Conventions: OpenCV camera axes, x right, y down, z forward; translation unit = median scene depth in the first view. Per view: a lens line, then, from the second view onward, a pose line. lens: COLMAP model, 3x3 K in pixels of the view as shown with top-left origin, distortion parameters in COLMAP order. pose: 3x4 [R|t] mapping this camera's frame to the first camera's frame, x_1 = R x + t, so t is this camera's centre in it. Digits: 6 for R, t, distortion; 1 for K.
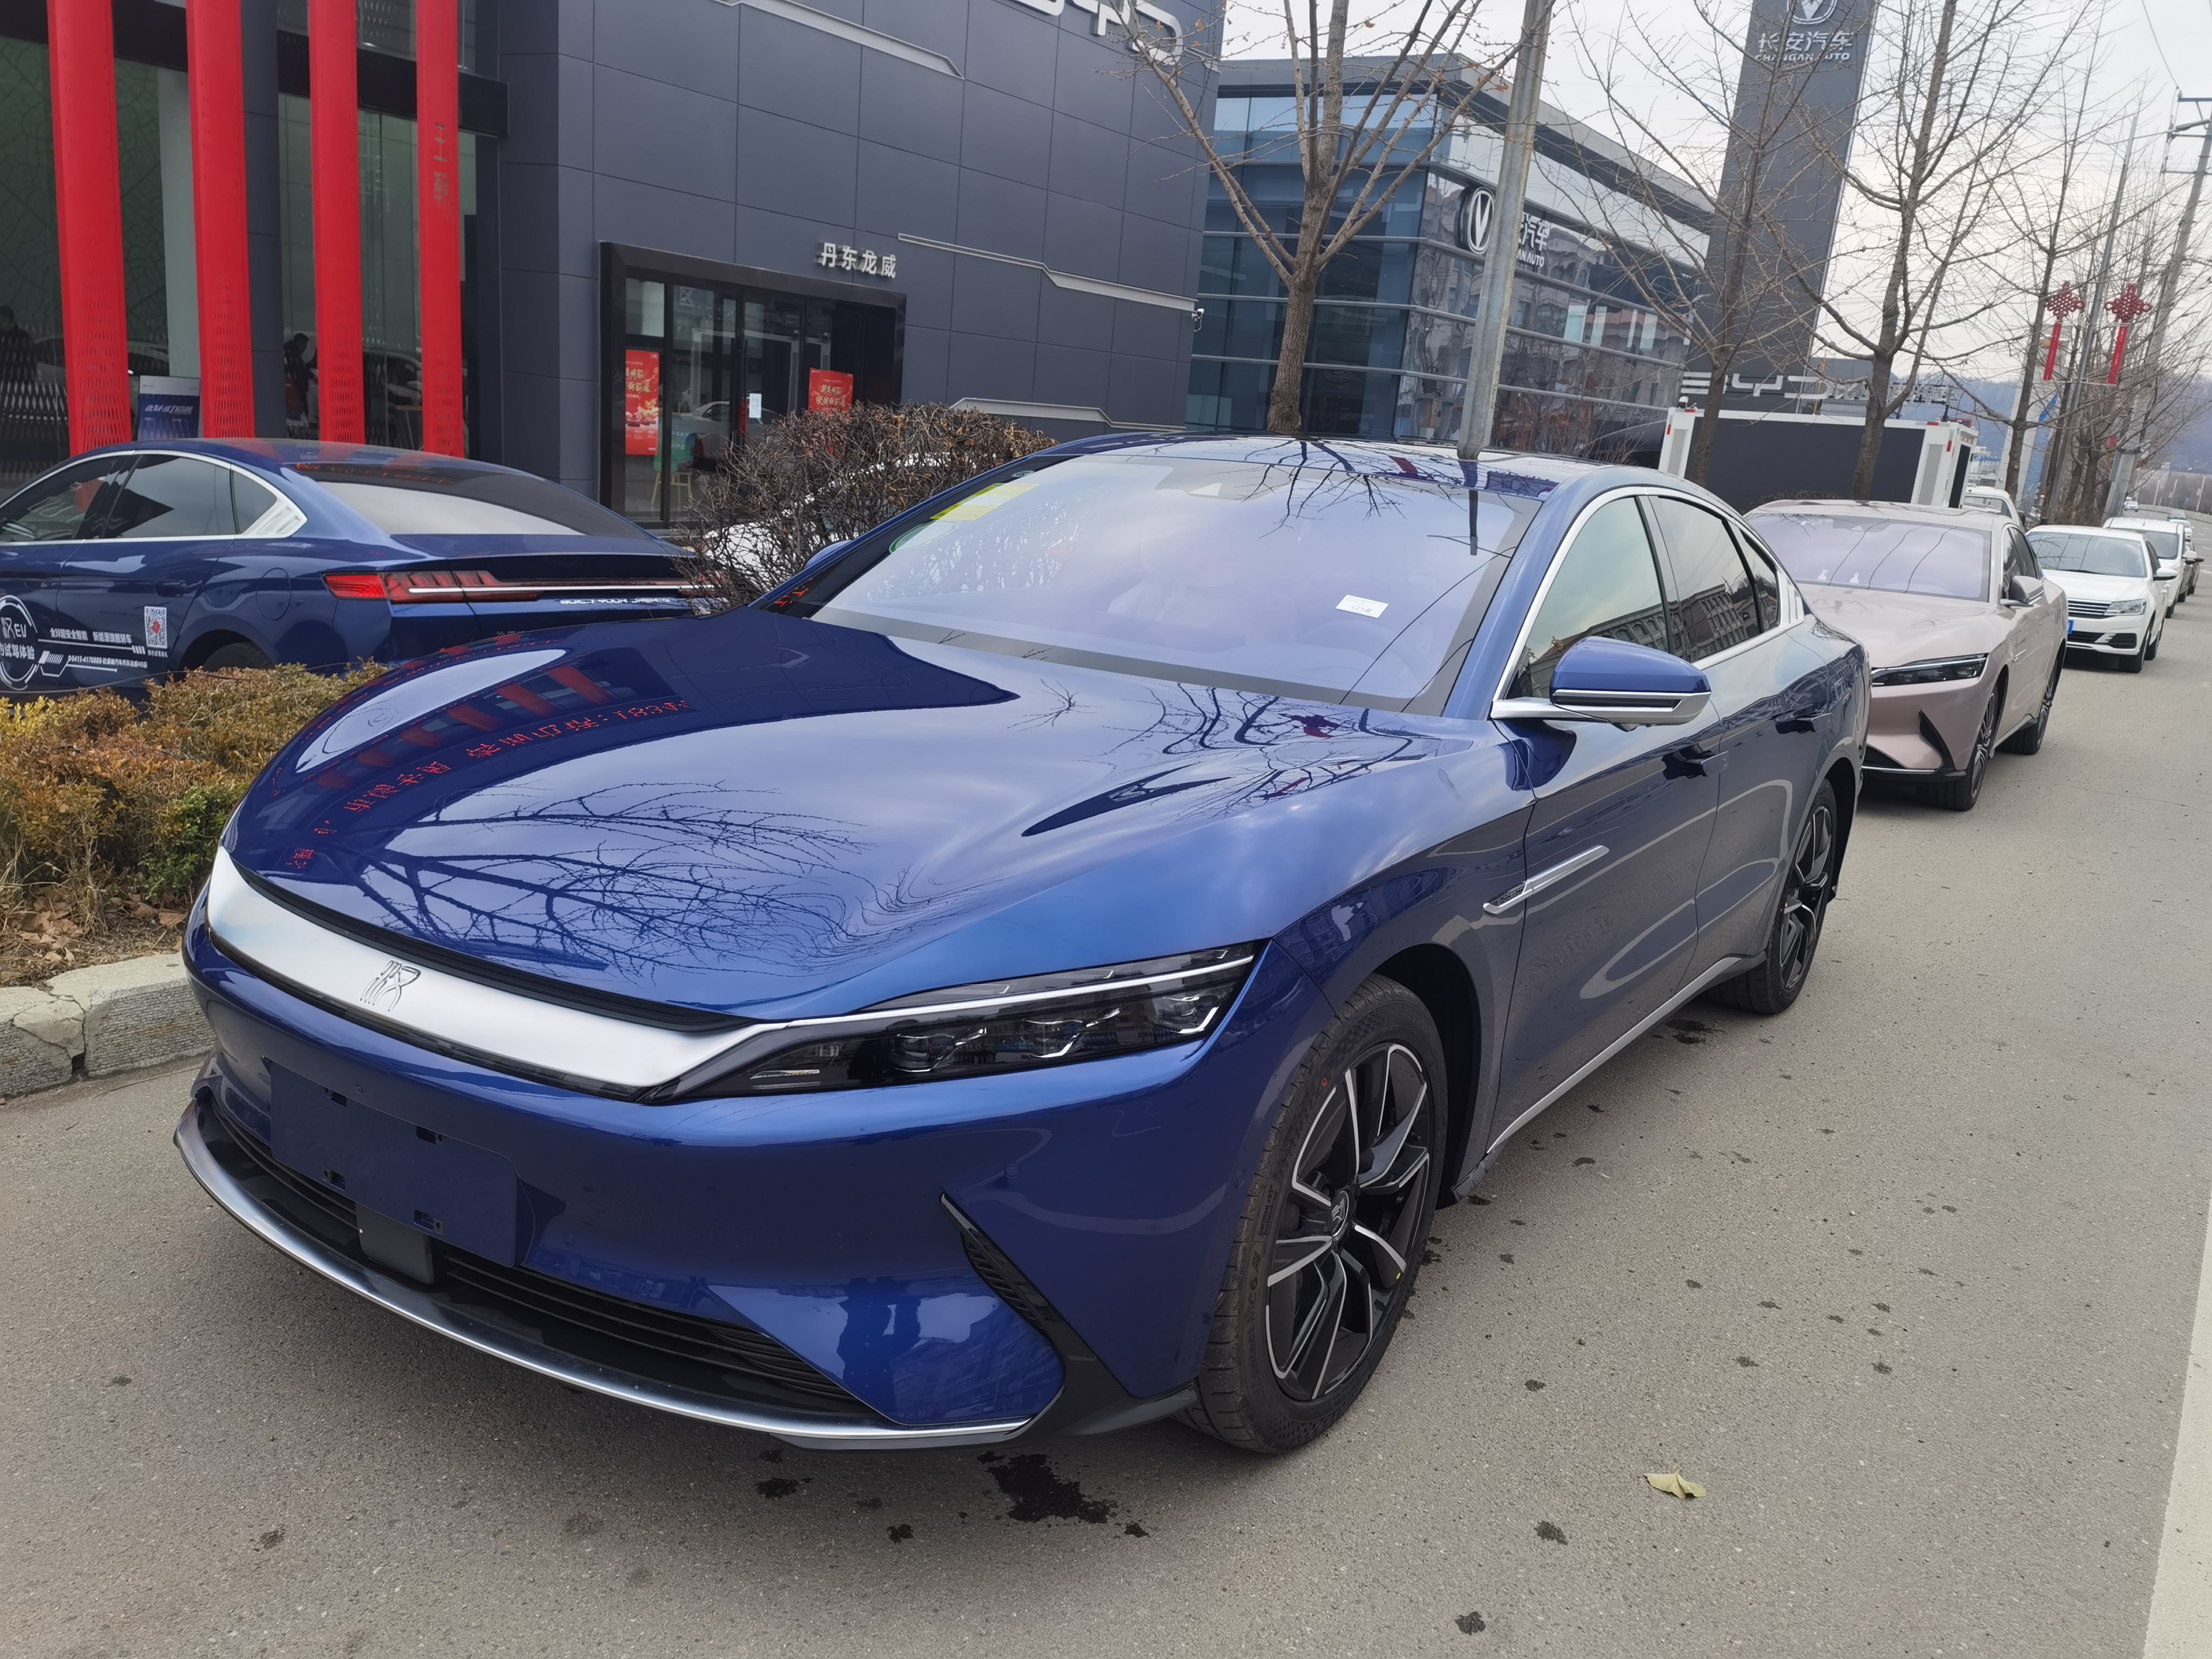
lens RADIAL K [[1774.1, 0, 1117.6], [0, 1774.1, 821.2], [0, 0, 1]] dist [0.178560, -0.199365]
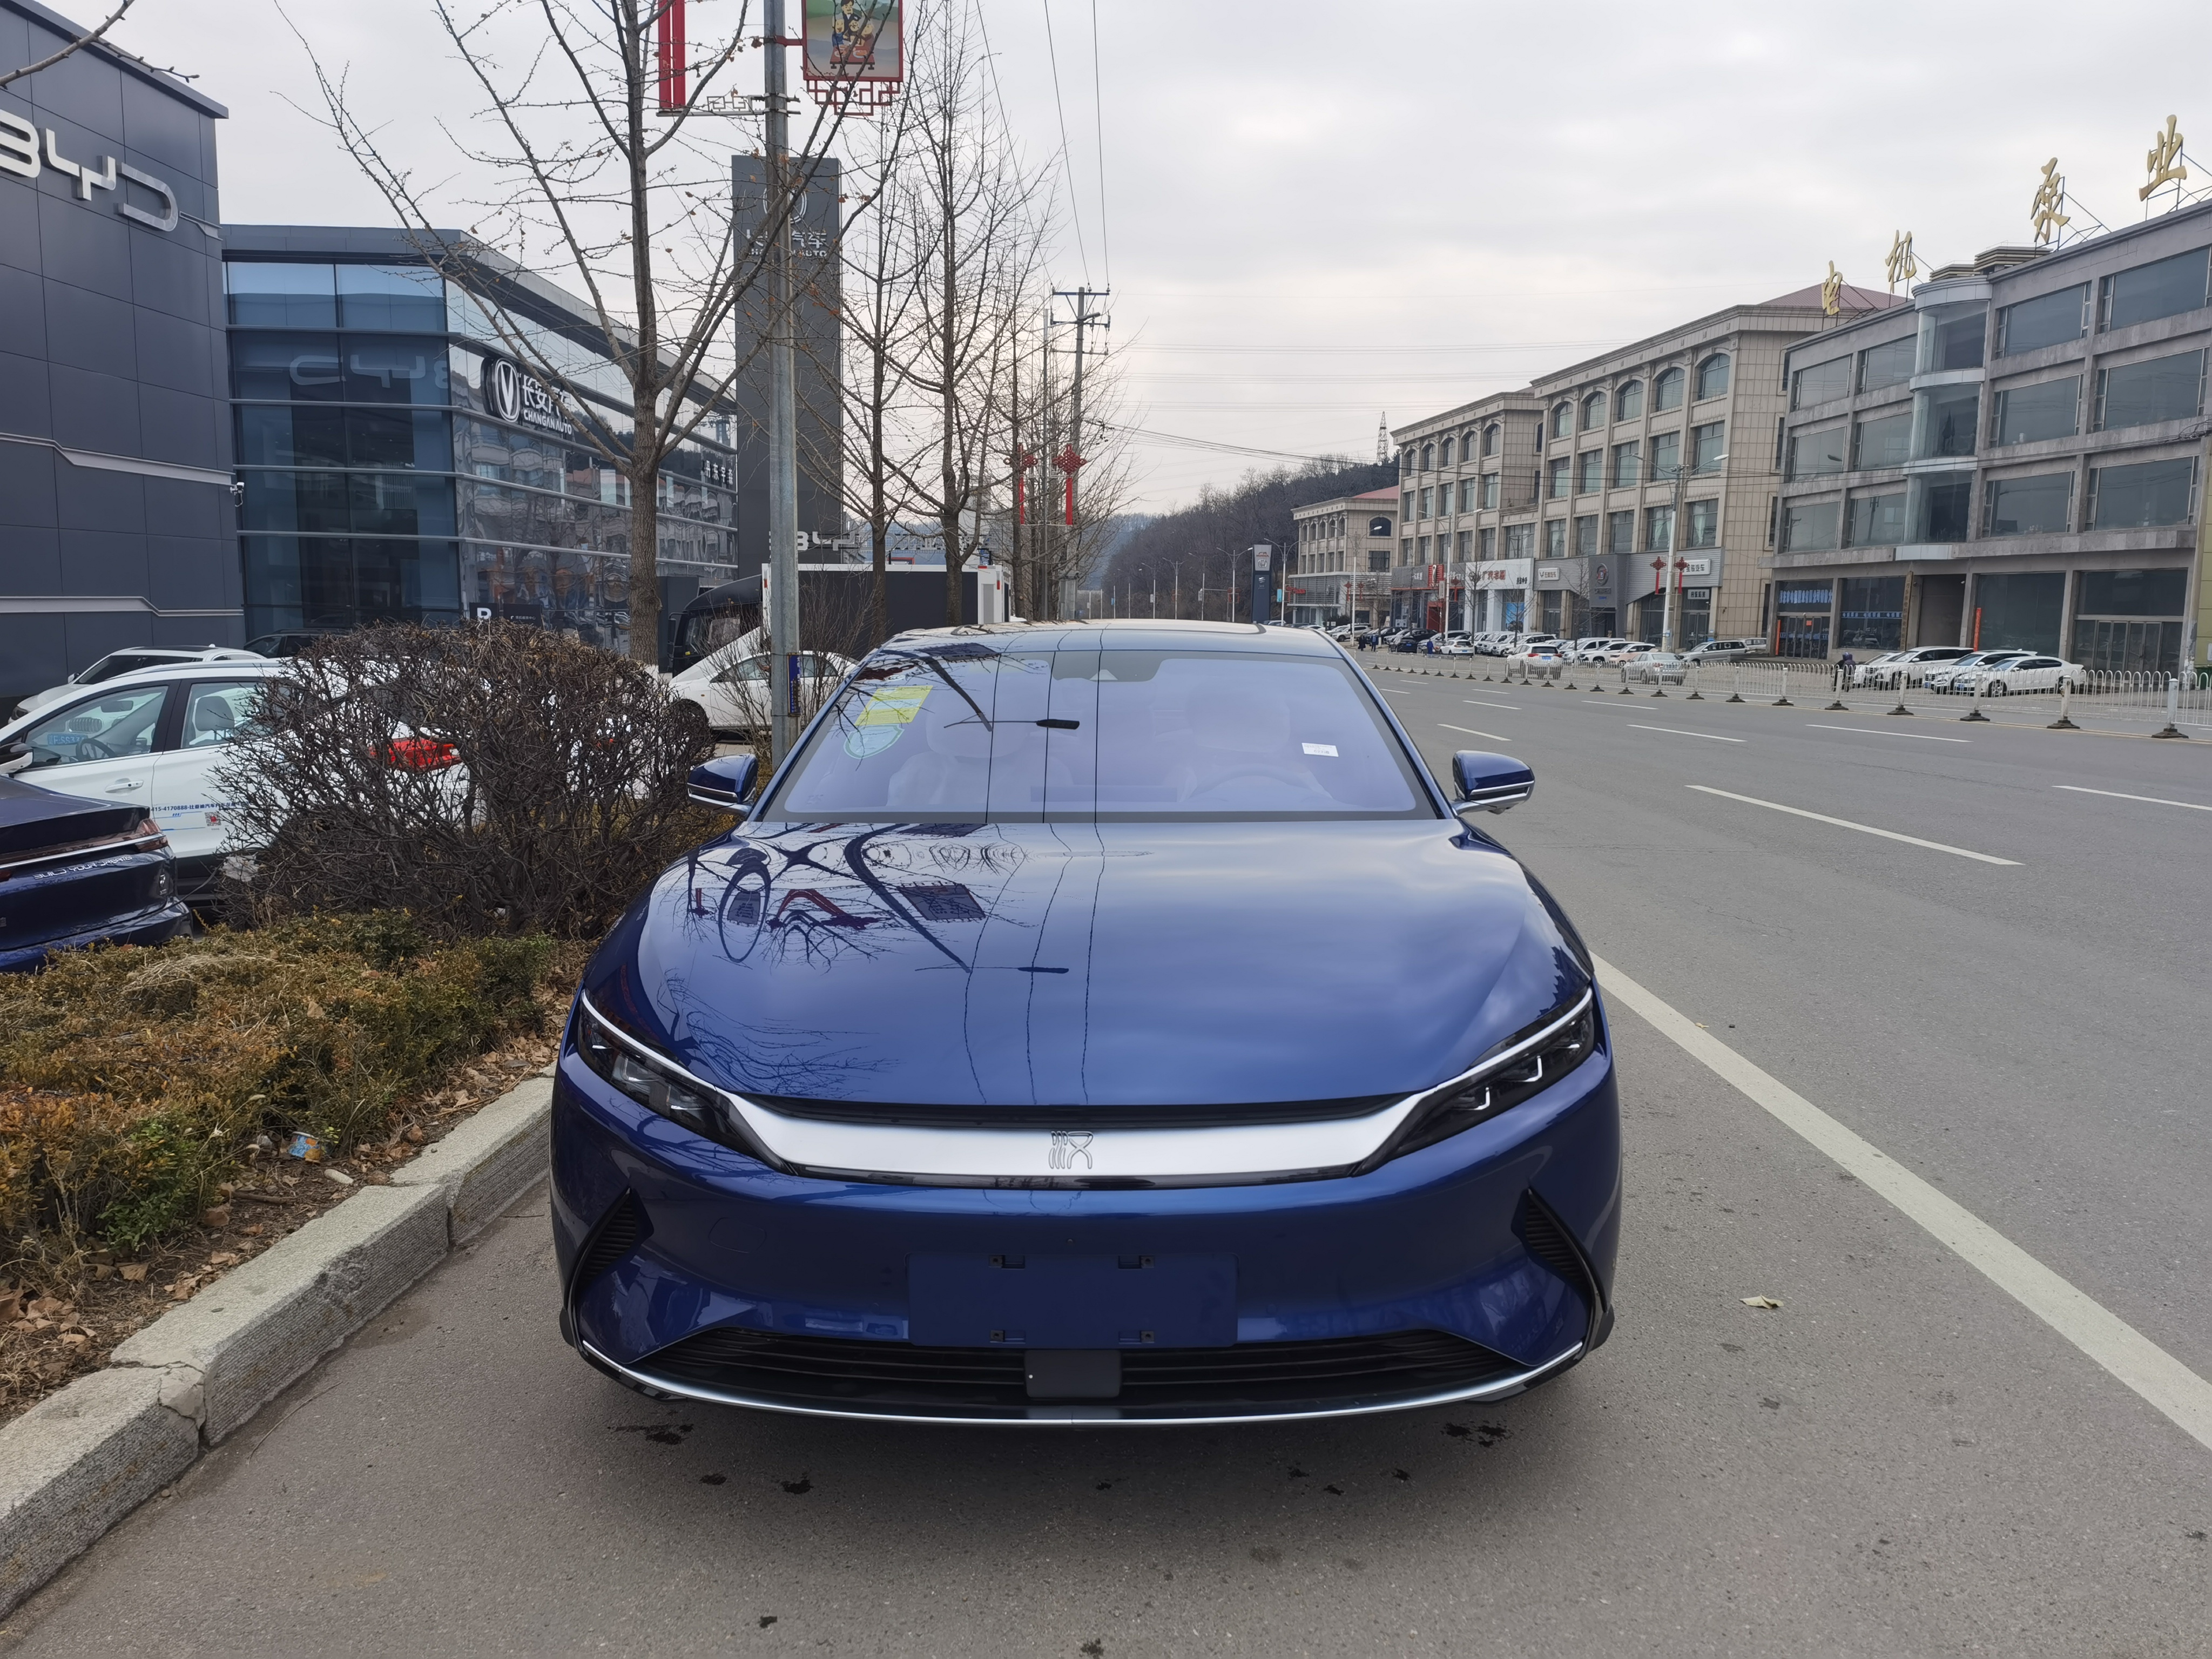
lens RADIAL K [[1774.1, 0, 1117.6], [0, 1774.1, 821.2], [0, 0, 1]] dist [0.178560, -0.199365]
pose [[0.841024, -0.144775, 0.521266, -0.115115], [0.185426, 0.982305, -0.026349, -0.010474], [-0.508228, 0.118816, 0.852987, -0.005922]]
